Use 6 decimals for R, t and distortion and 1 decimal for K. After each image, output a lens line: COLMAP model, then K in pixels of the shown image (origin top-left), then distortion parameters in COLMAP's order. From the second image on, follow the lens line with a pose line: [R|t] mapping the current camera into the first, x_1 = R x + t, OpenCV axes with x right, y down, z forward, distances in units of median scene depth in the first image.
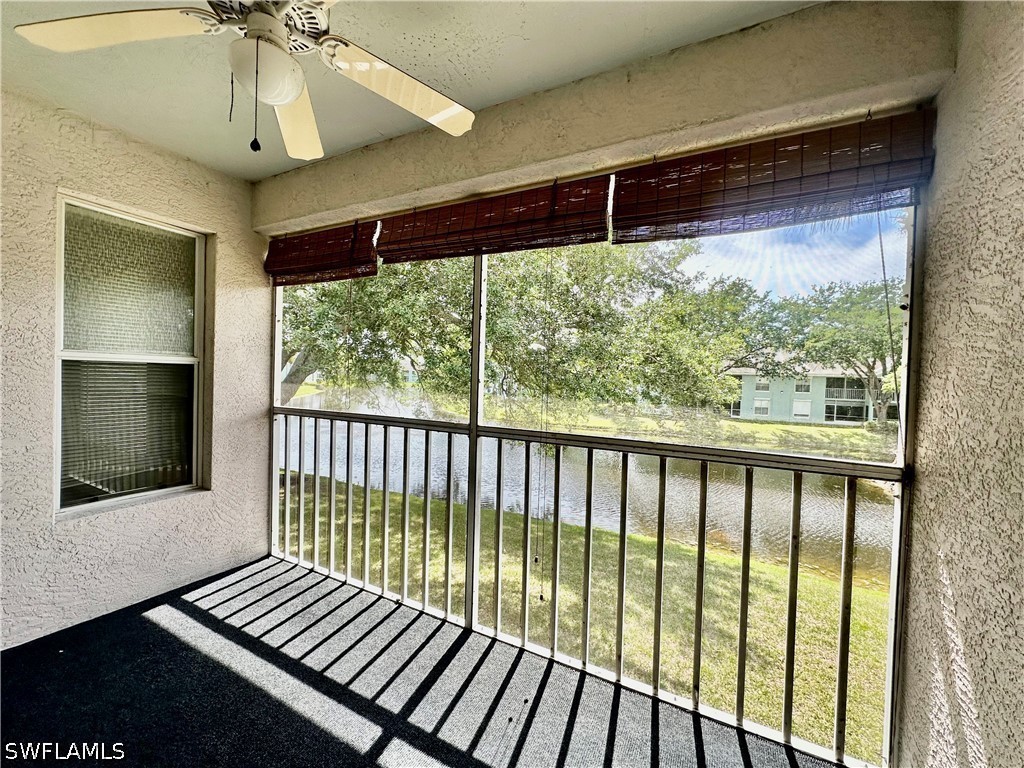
lens RADIAL K [[408.0, 0, 512.4], [0, 408.0, 382.4], [0, 0, 1]] dist [-0.003059, 0.000323]
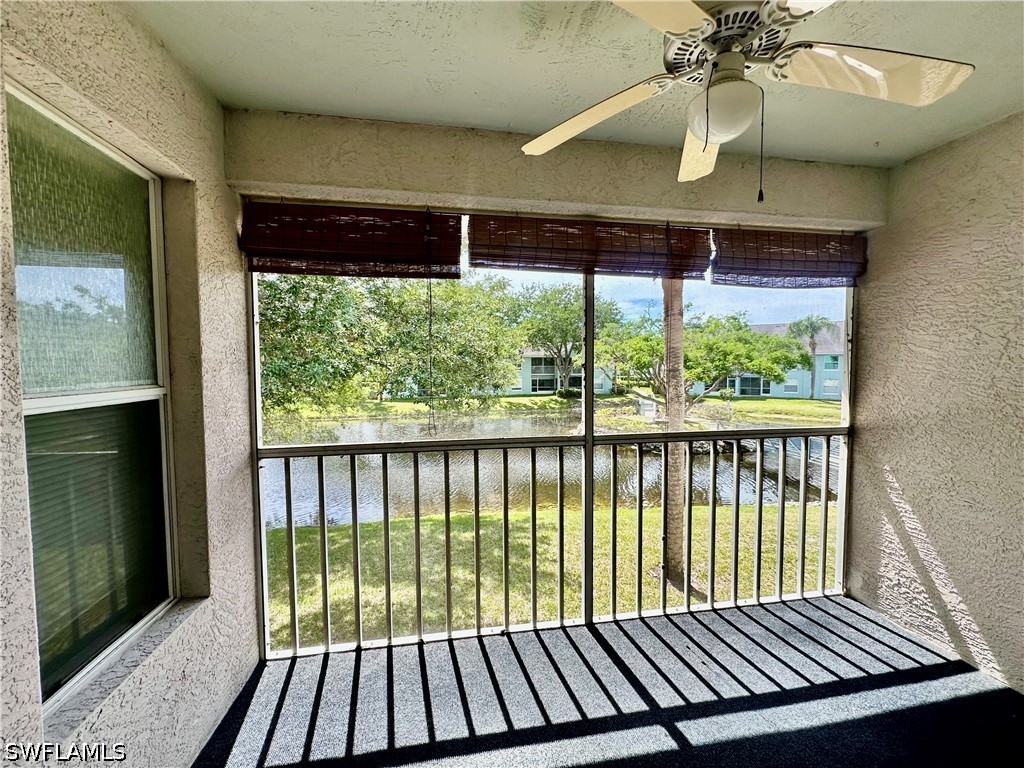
lens RADIAL K [[408.0, 0, 512.4], [0, 408.0, 382.4], [0, 0, 1]] dist [-0.003059, 0.000323]
pose [[0.800830, -0.062172, 0.595656, -0.714752], [0.038351, 0.997879, 0.052592, -0.079454], [-0.597663, -0.019273, 0.801516, 0.221148]]
